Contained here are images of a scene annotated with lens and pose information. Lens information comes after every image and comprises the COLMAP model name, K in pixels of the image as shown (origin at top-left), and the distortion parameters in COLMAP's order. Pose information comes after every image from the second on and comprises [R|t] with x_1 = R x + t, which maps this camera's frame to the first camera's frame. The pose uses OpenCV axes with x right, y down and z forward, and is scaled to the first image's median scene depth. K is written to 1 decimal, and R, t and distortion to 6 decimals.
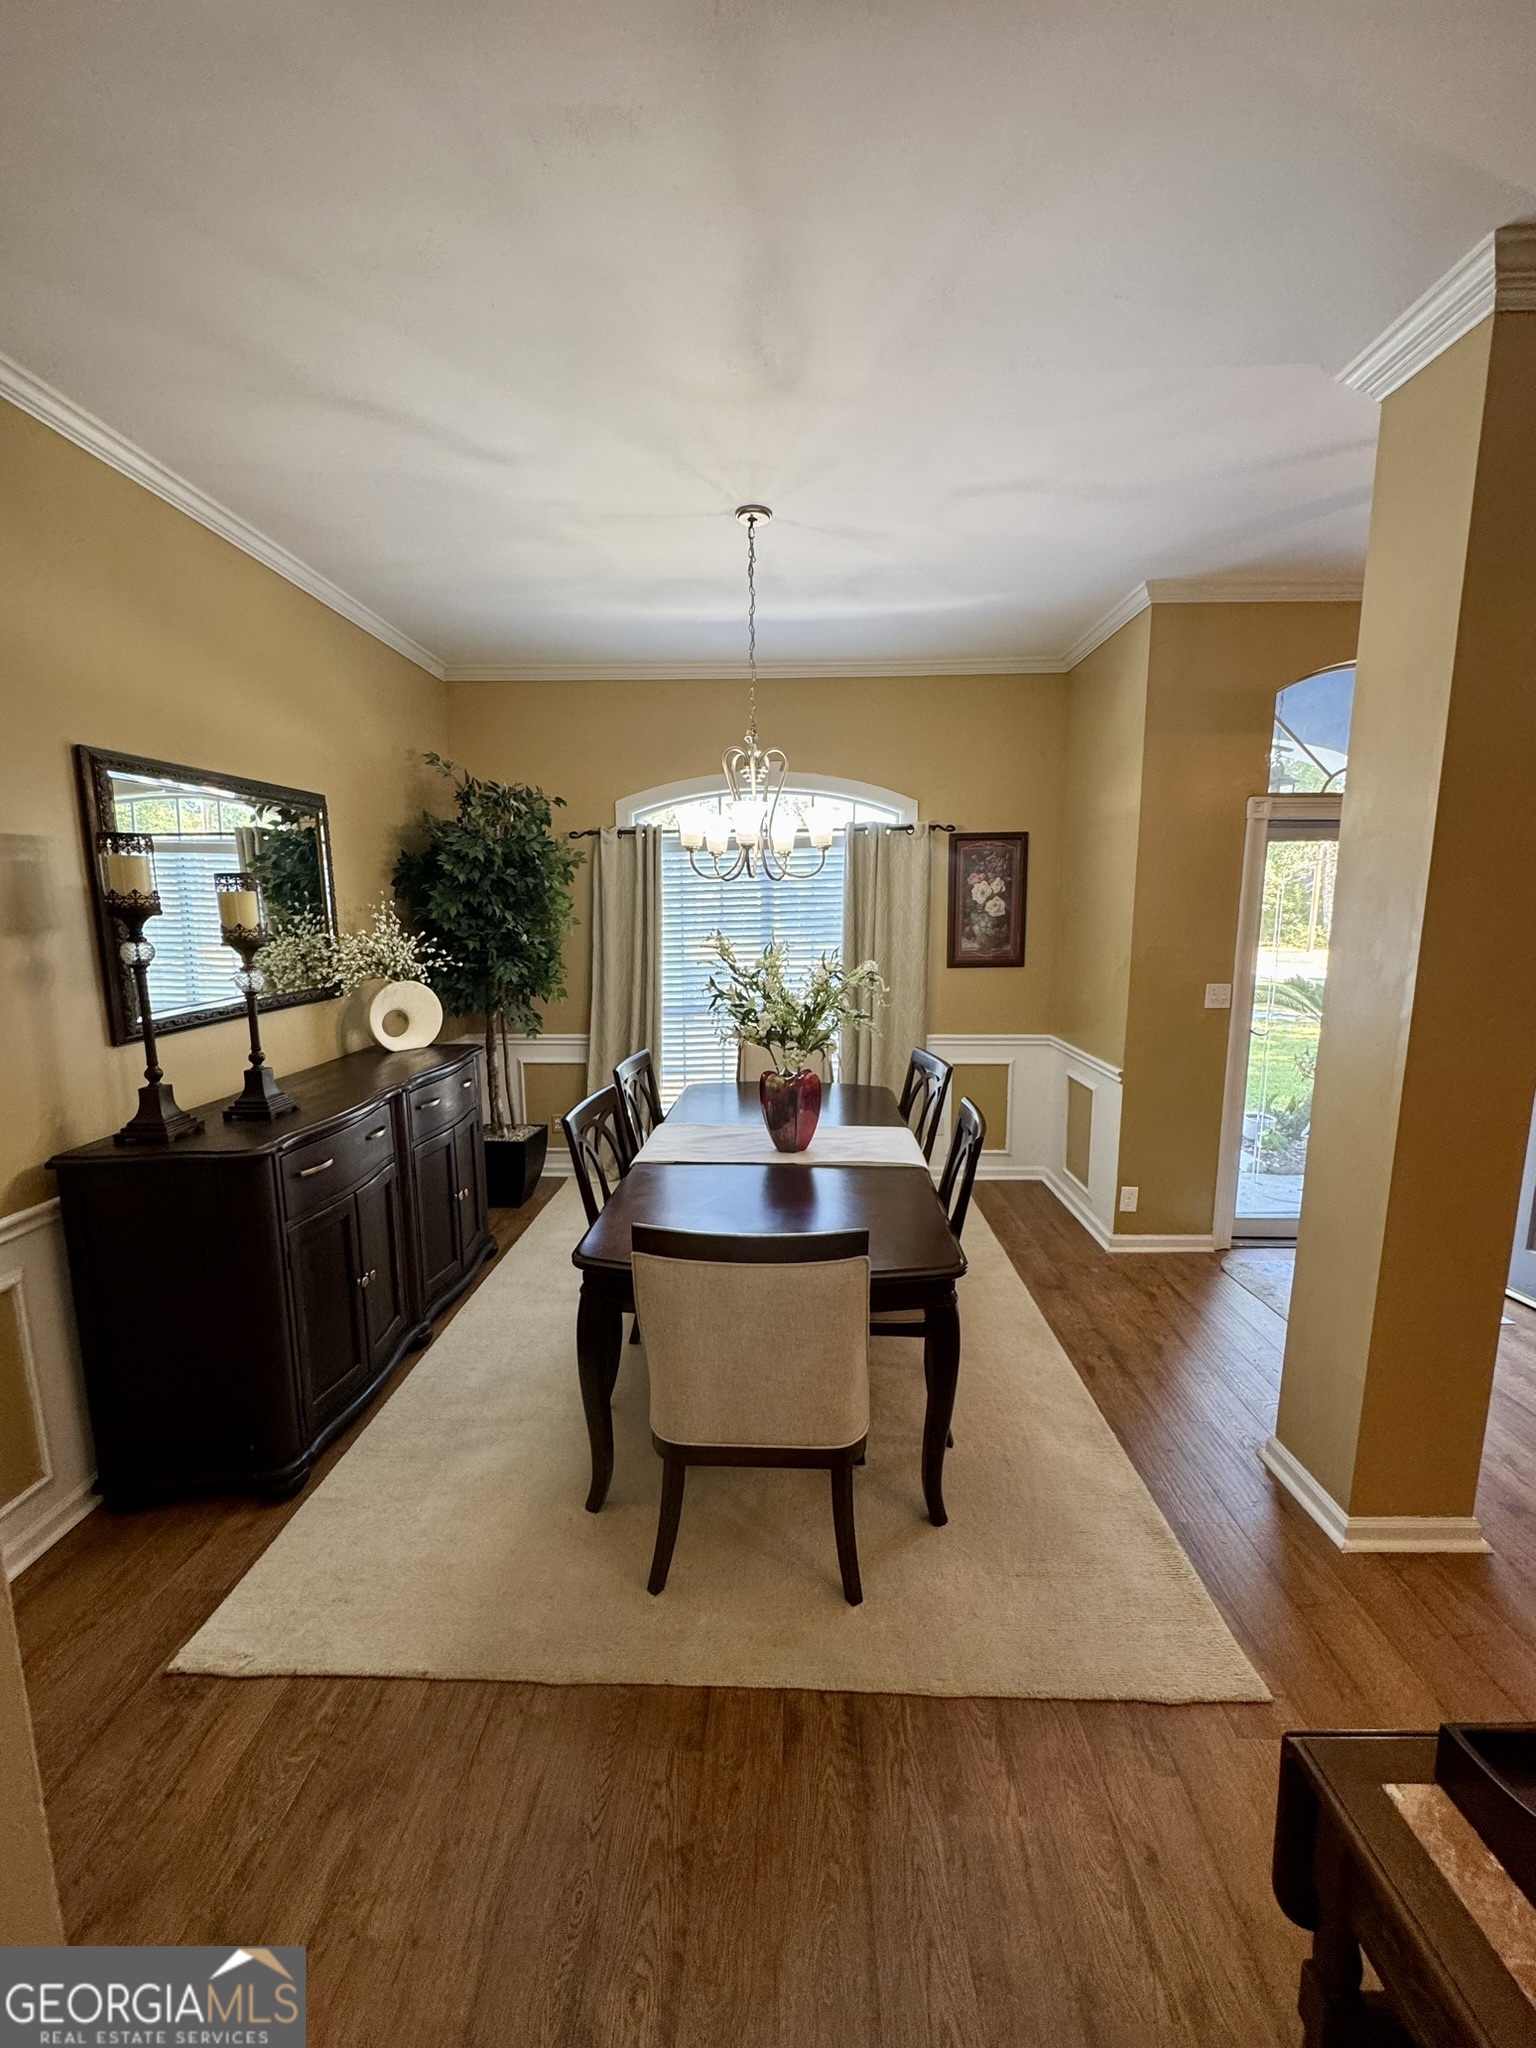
lens RADIAL K [[819.0, 0, 769.1], [0, 819.0, 1021.0], [0, 0, 1]] dist [-0.004541, 0.001224]
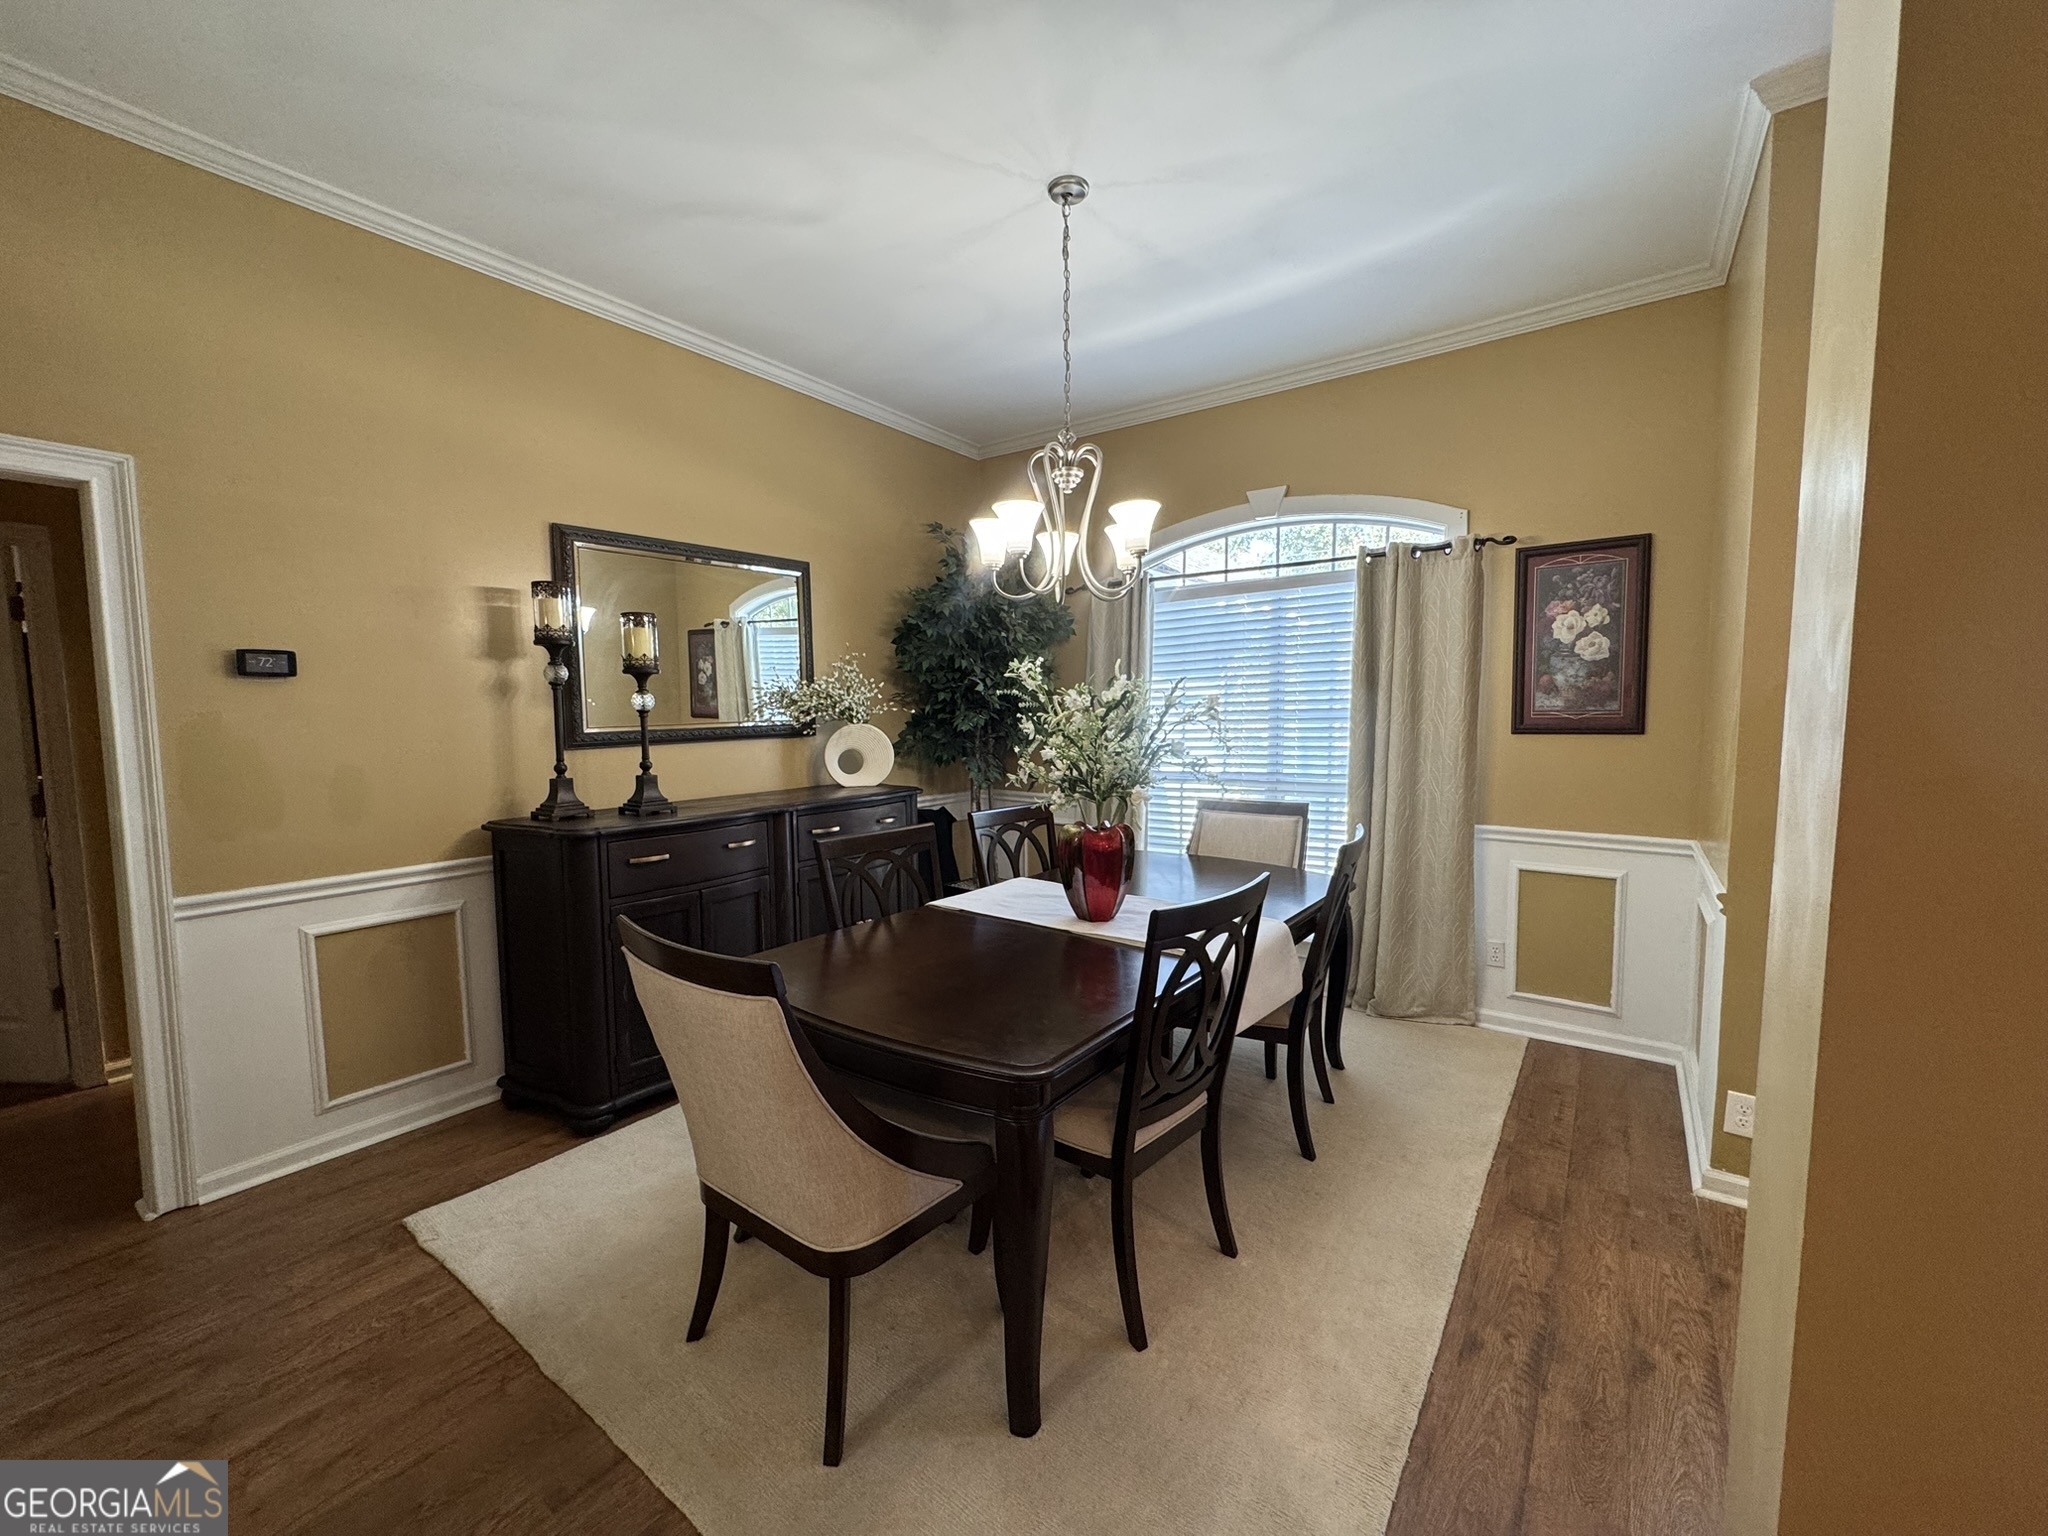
lens RADIAL K [[819.0, 0, 1022.6], [0, 819.0, 766.4], [0, 0, 1]] dist [-0.004541, 0.001224]
pose [[0.821991, 0.041765, -0.567967, 0.338981], [-0.079162, 0.996005, -0.041328, 0.033939], [0.563972, 0.078933, 0.822013, 0.207477]]
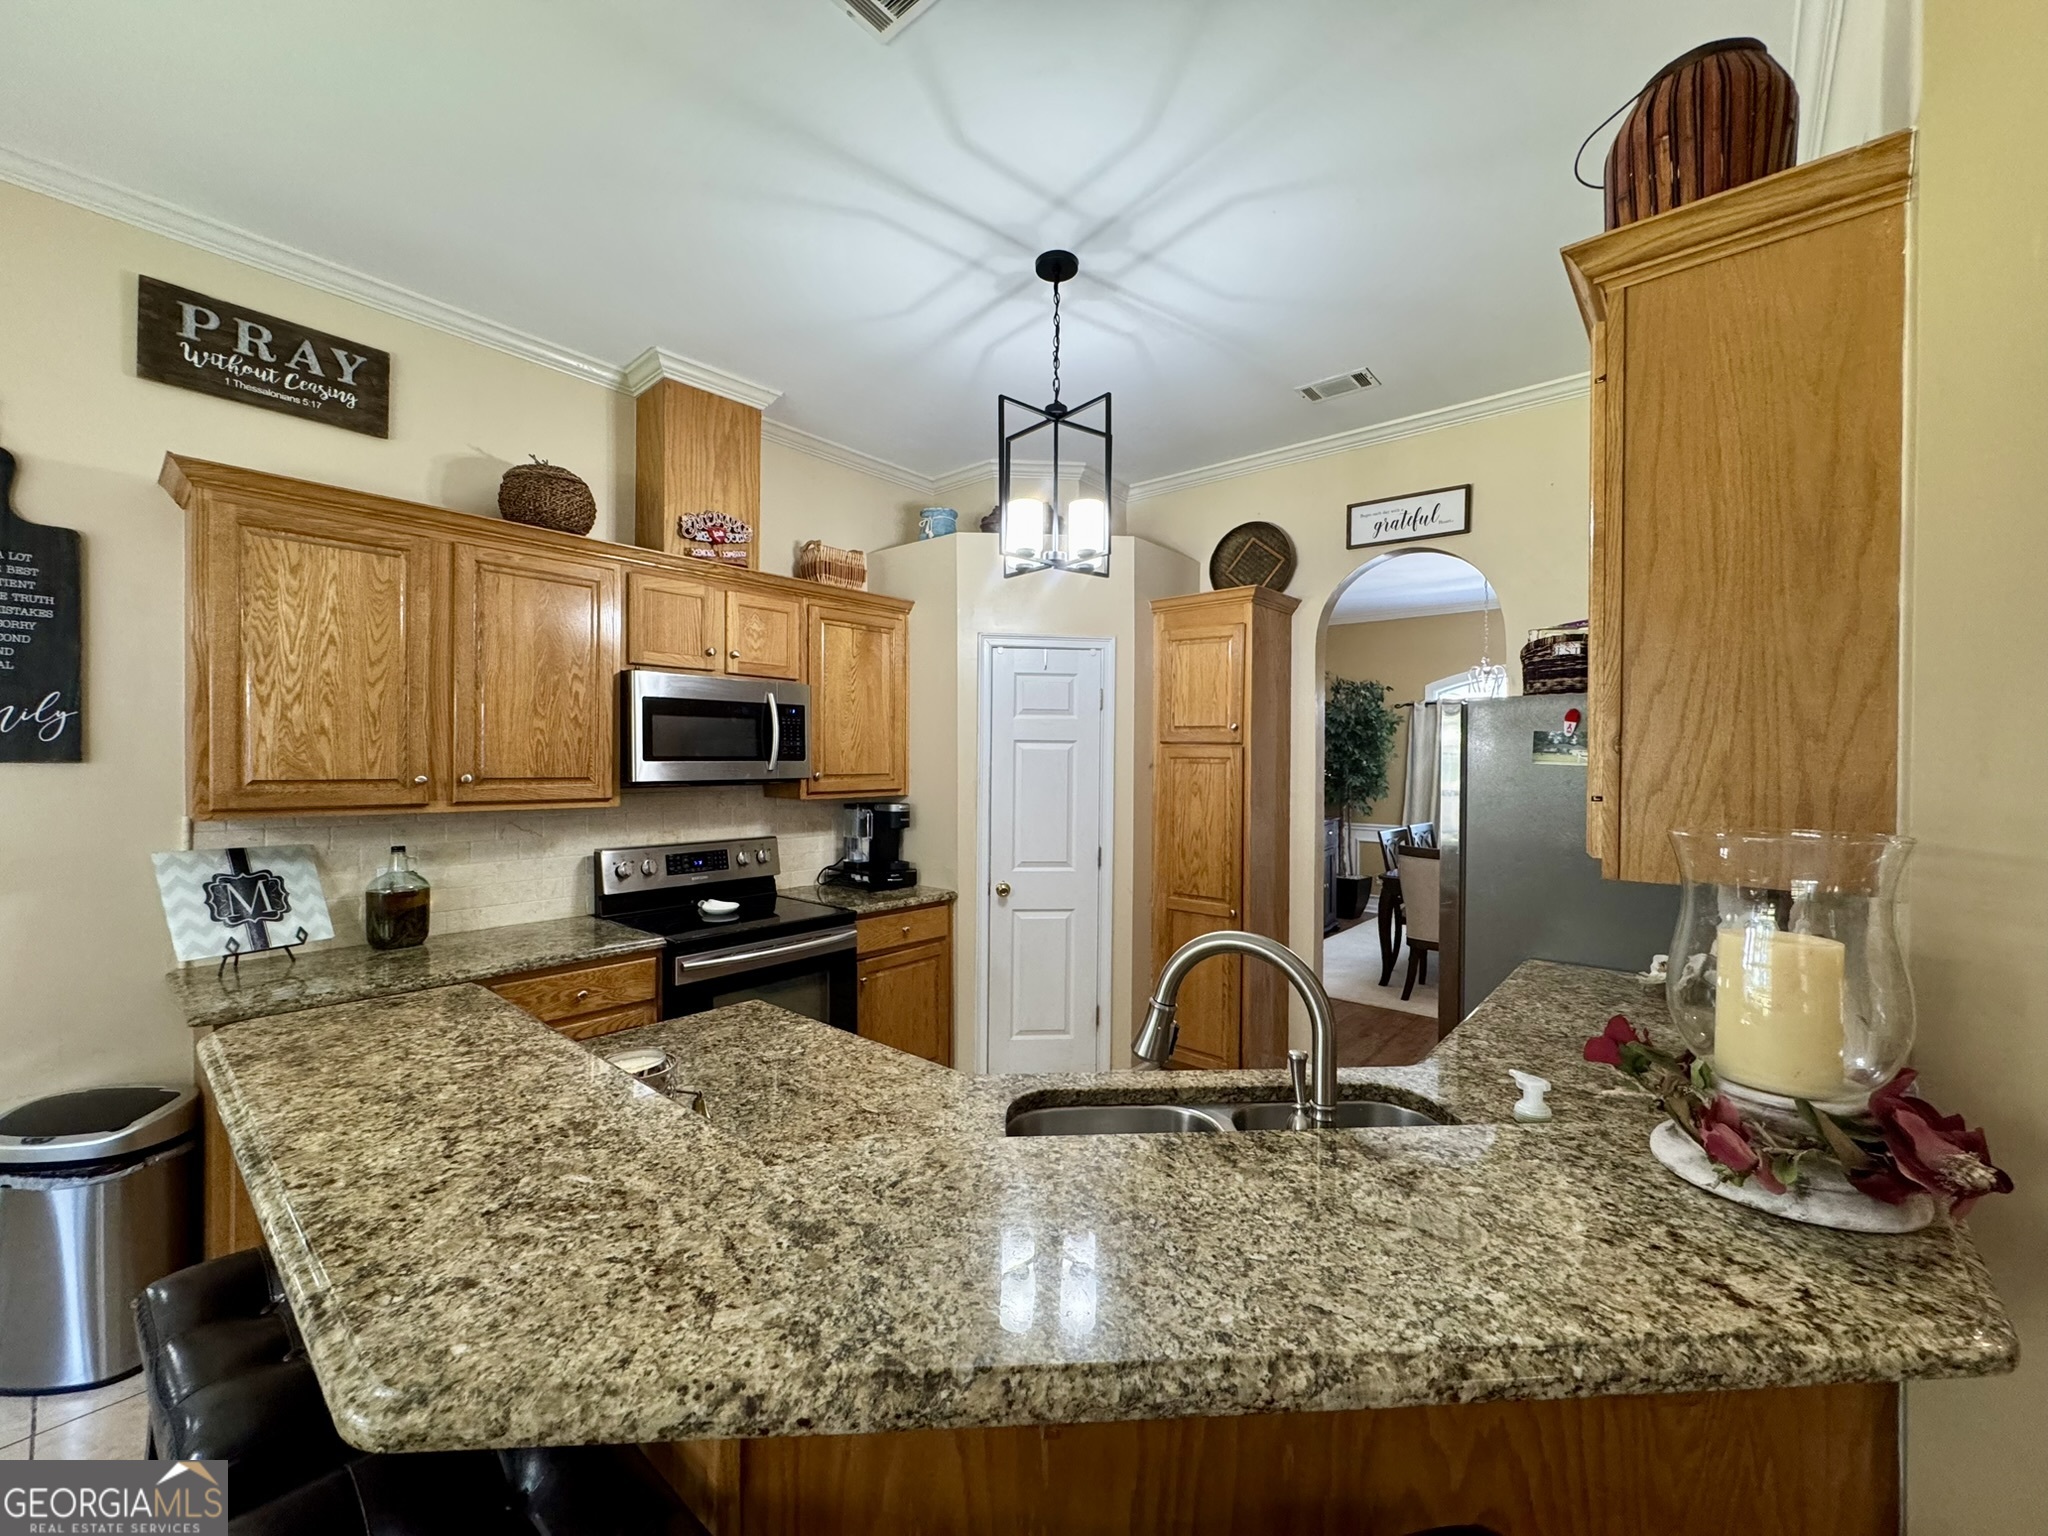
lens RADIAL K [[819.0, 0, 1027.1], [0, 819.0, 770.8], [0, 0, 1]] dist [-0.004541, 0.001224]
pose [[0.779689, 0.013035, -0.626031, 0.272837], [-0.098810, 0.989818, -0.102452, 0.187362], [0.618321, 0.141739, 0.773039, -0.927893]]
